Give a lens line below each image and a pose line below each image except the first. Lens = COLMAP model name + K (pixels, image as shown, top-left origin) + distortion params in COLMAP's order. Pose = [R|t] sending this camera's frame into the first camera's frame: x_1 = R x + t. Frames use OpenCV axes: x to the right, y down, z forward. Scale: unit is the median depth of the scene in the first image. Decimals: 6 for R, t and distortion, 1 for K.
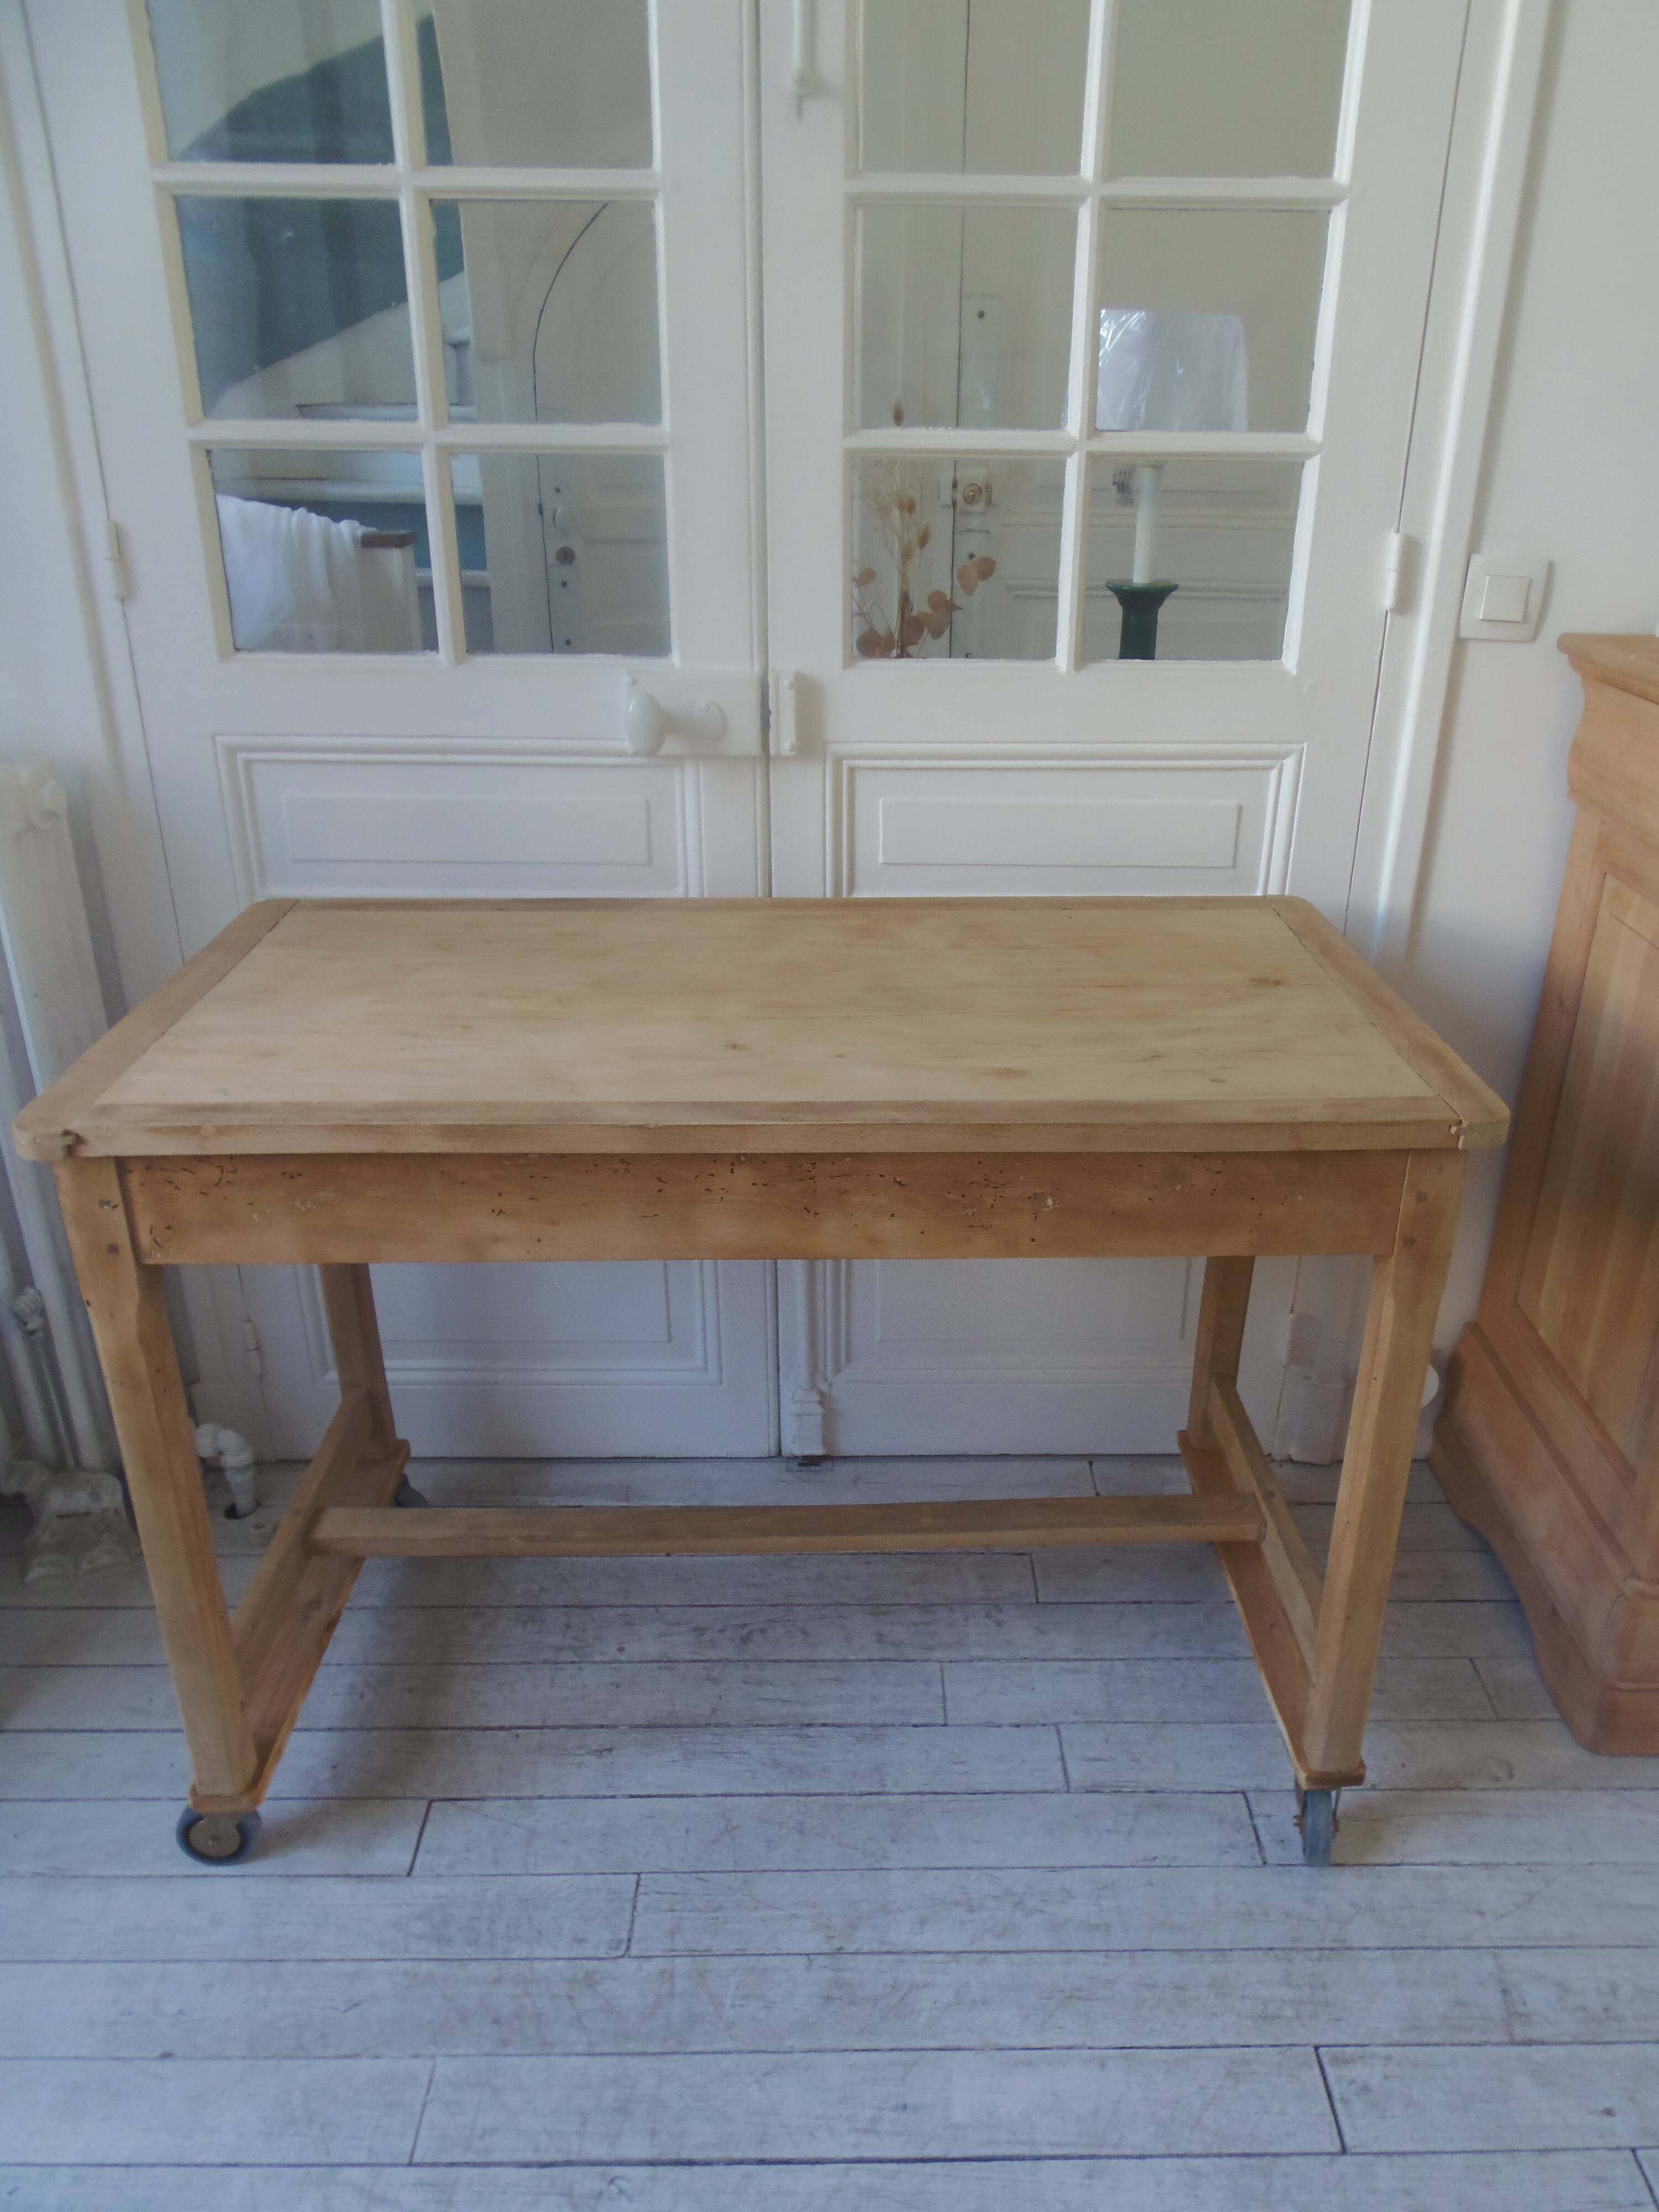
lens RADIAL K [[1616.8, 0, 882.6], [0, 1616.8, 1138.2], [0, 0, 1]] dist [-0.010667, -0.004874]
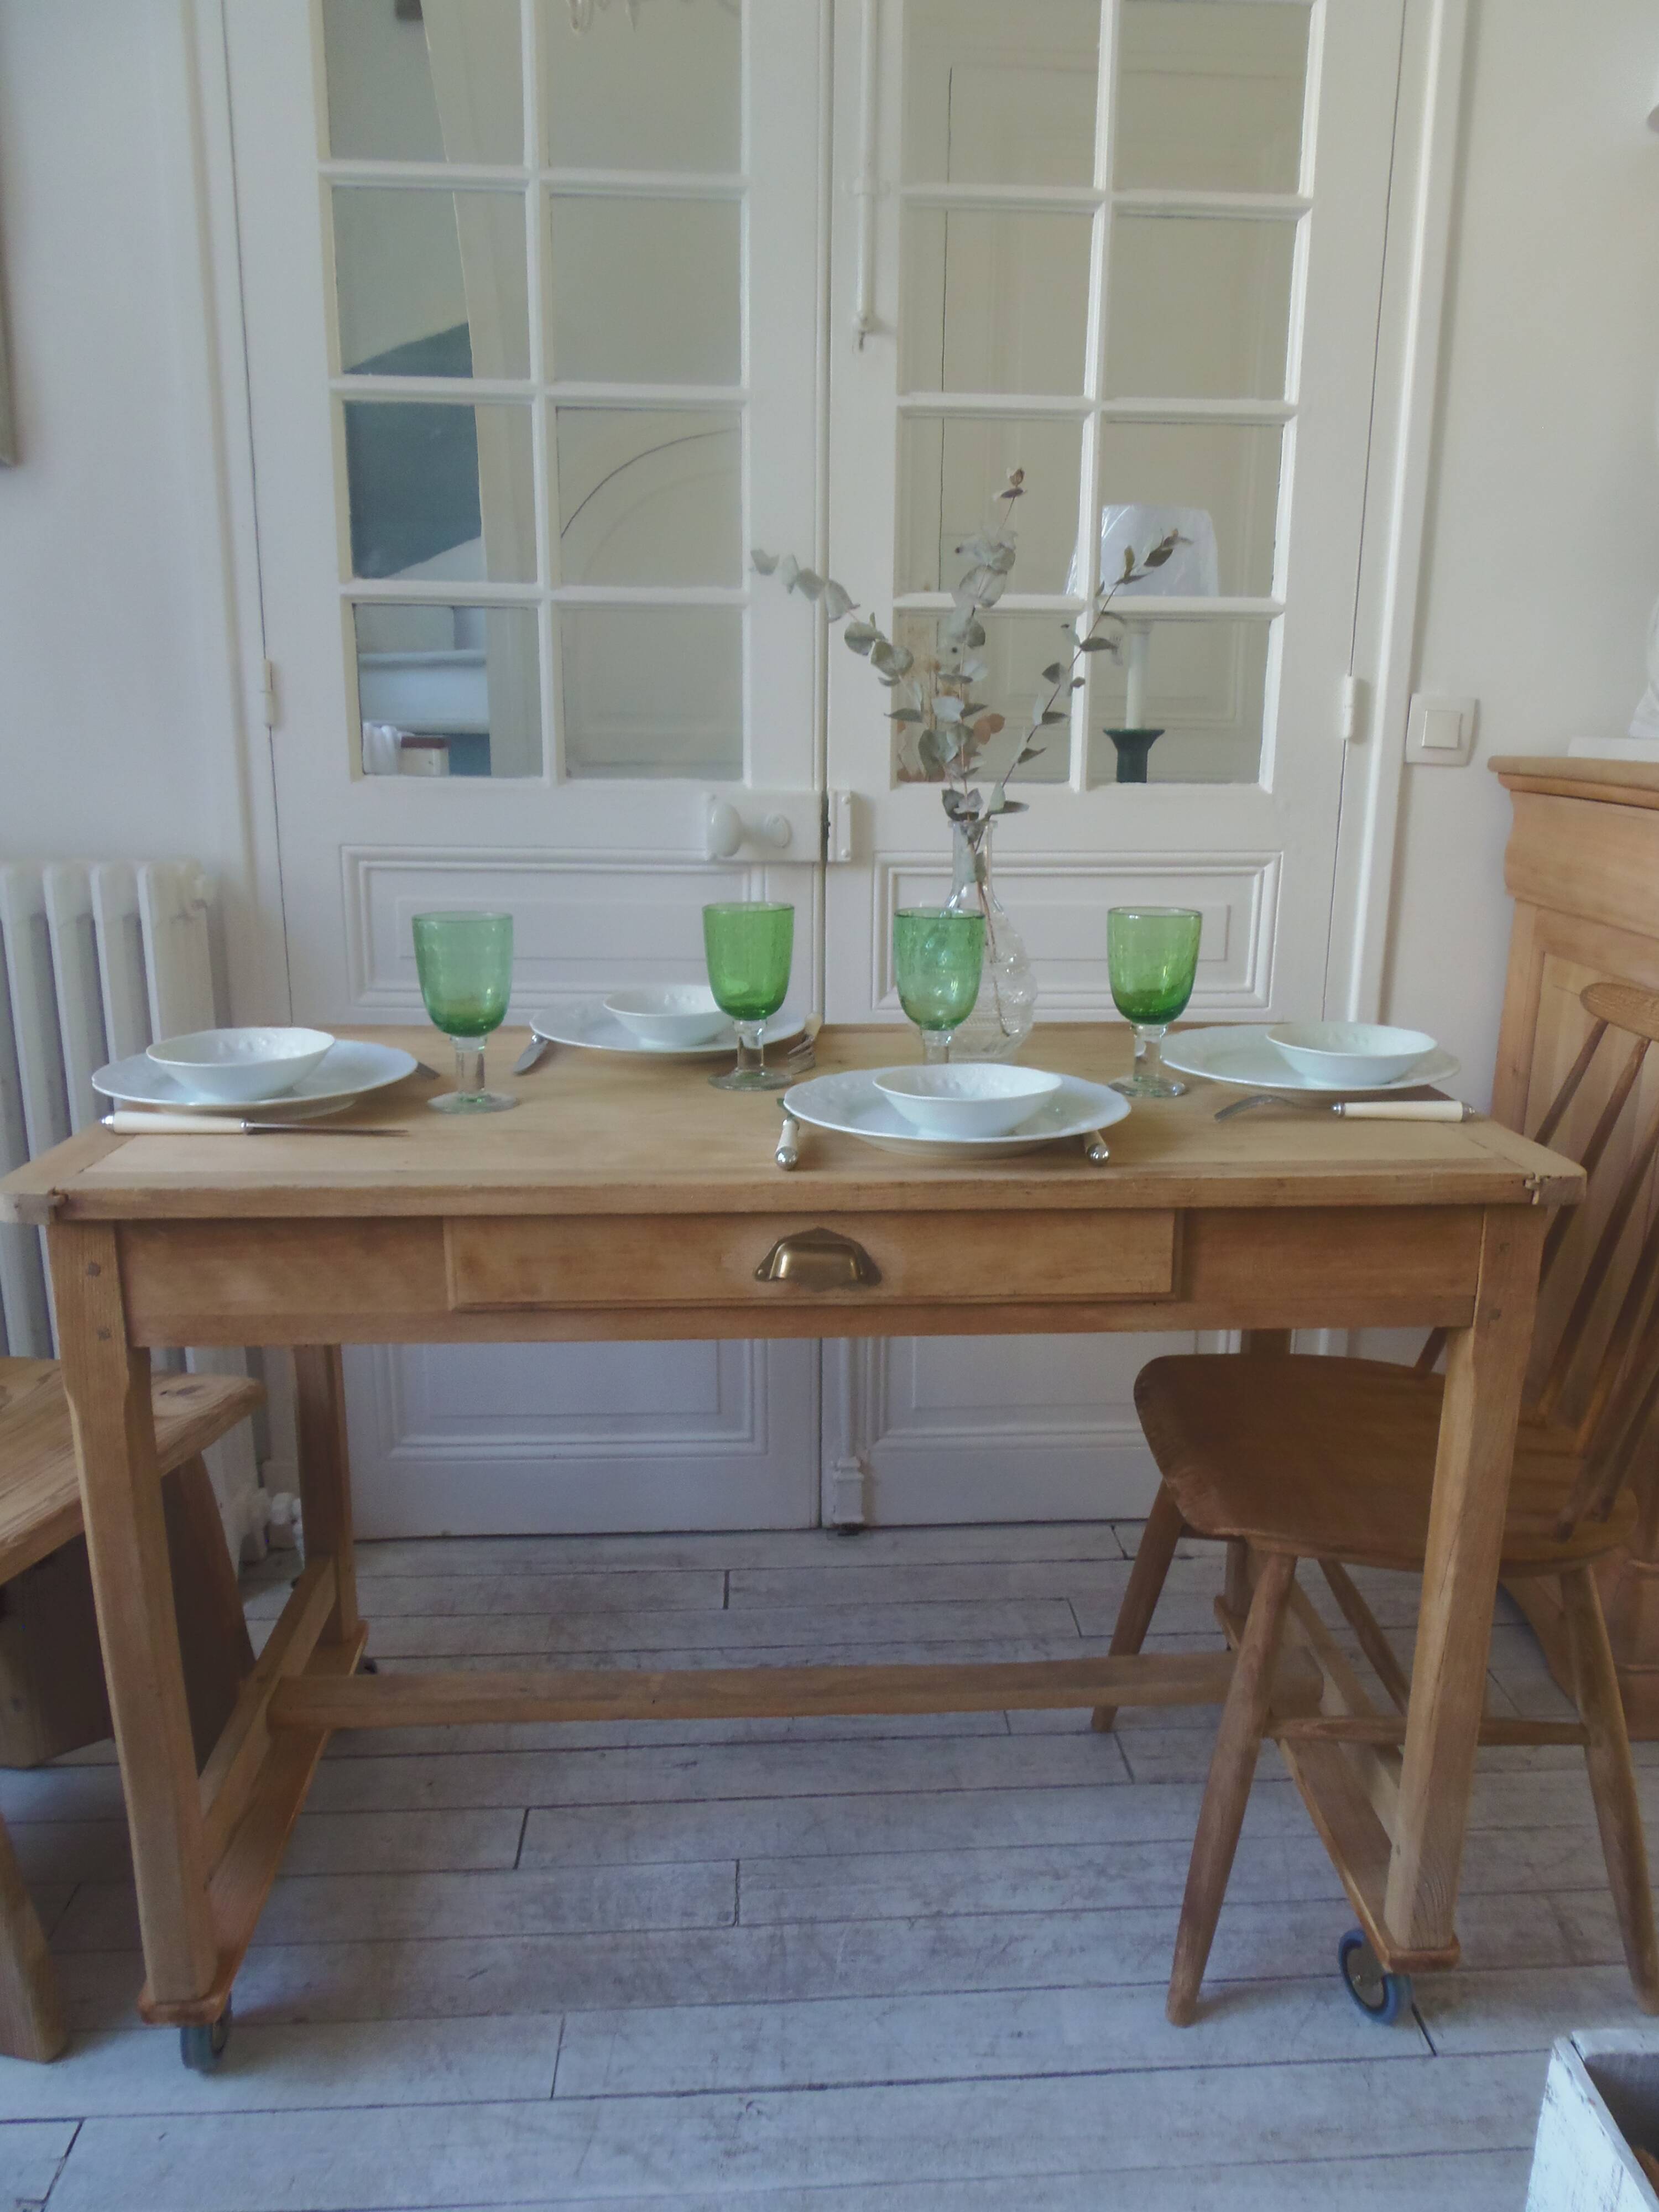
lens RADIAL K [[1616.8, 0, 867.8], [0, 1616.8, 1117.3], [0, 0, 1]] dist [-0.010667, -0.004874]
pose [[0.998806, -0.011279, 0.047523, -0.103965], [0.019695, 0.983368, -0.180554, 0.162289], [-0.044696, 0.181274, 0.982416, -0.111142]]
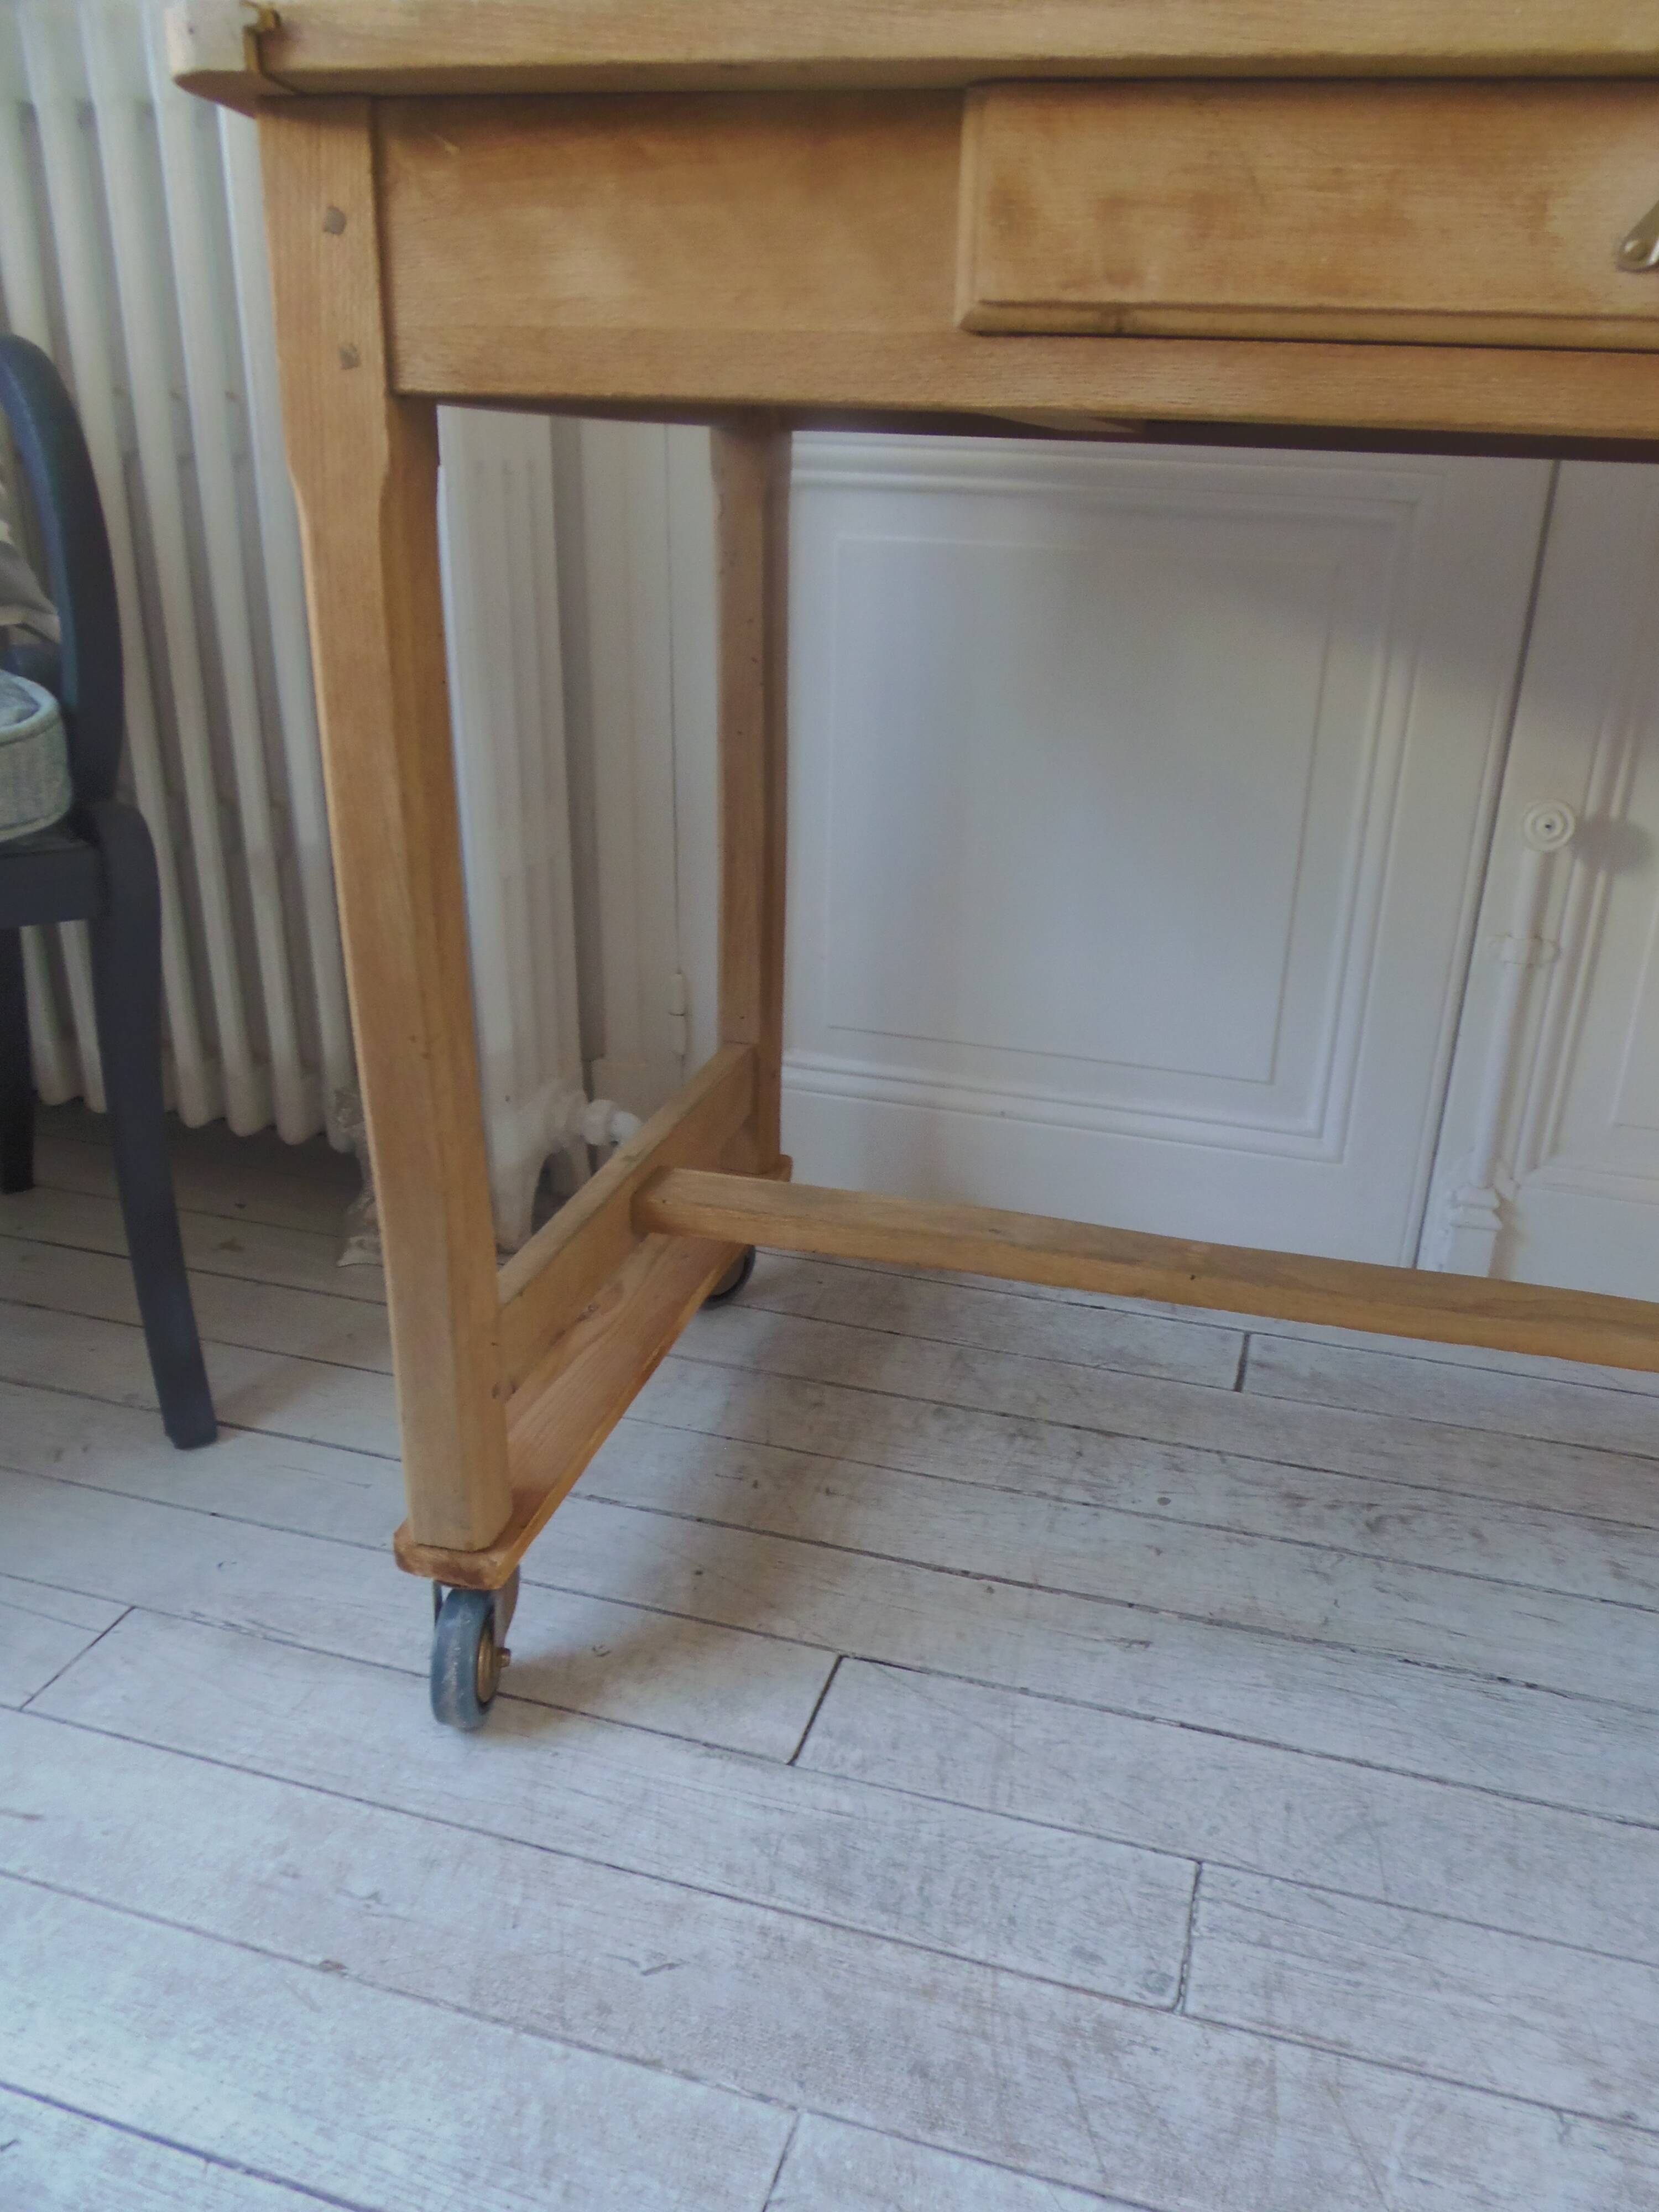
lens RADIAL K [[1616.8, 0, 888.7], [0, 1616.8, 1135.2], [0, 0, 1]] dist [-0.010667, -0.004874]
pose [[0.955859, 0.130827, -0.263091, -0.131795], [-0.140944, 0.989818, -0.019869, 0.229088], [0.257813, 0.056073, 0.964566, 0.419822]]
